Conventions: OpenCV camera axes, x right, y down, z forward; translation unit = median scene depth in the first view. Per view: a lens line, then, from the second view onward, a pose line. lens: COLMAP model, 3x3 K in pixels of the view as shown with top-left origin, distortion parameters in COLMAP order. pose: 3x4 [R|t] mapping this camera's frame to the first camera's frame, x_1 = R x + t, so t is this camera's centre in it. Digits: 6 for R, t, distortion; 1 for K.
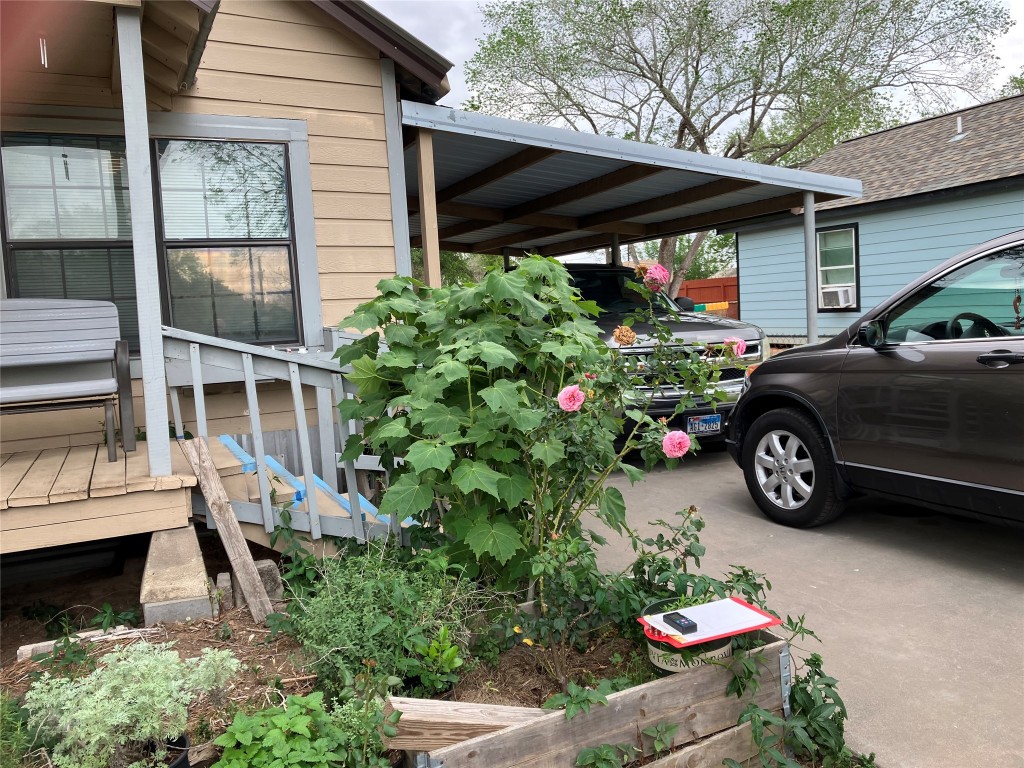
lens RADIAL K [[852.3, 0, 512.0], [0, 852.3, 384.0], [0, 0, 1]] dist [0.009618, 0.011063]
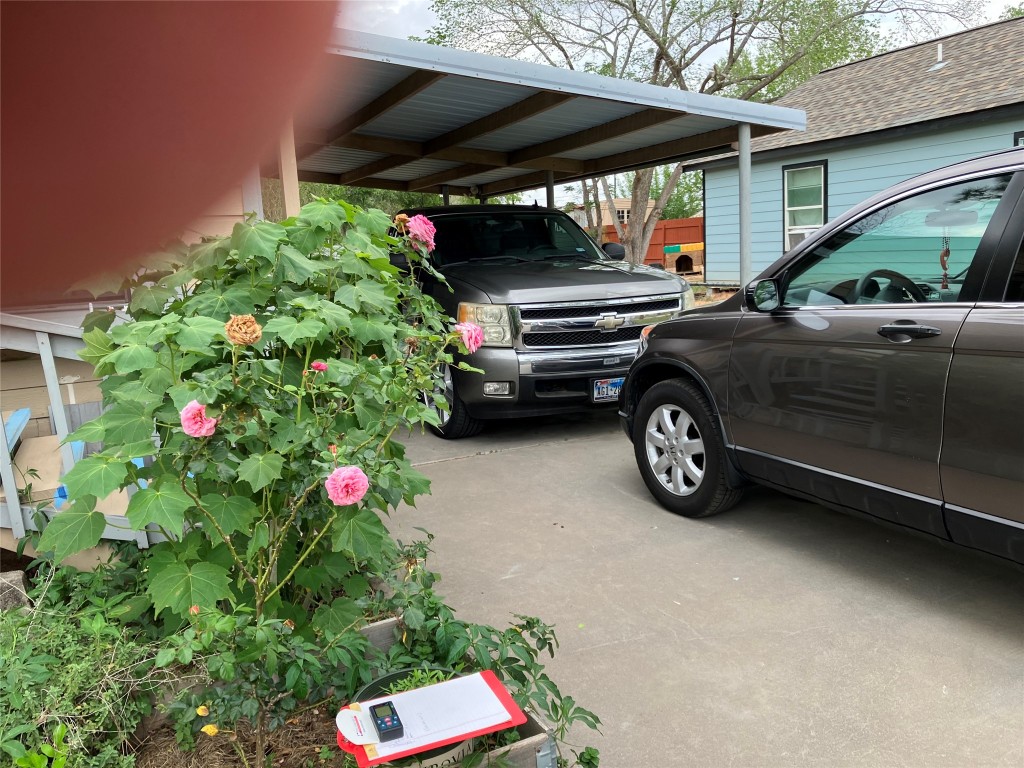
lens RADIAL K [[839.0, 0, 512.0], [0, 839.0, 384.0], [0, 0, 1]] dist [0.014505, 0.001871]
pose [[0.999998, 0.001458, 0.001386, 0.100467], [-0.001557, 0.997244, 0.074177, -0.018956], [-0.001274, -0.074179, 0.997244, 0.104199]]
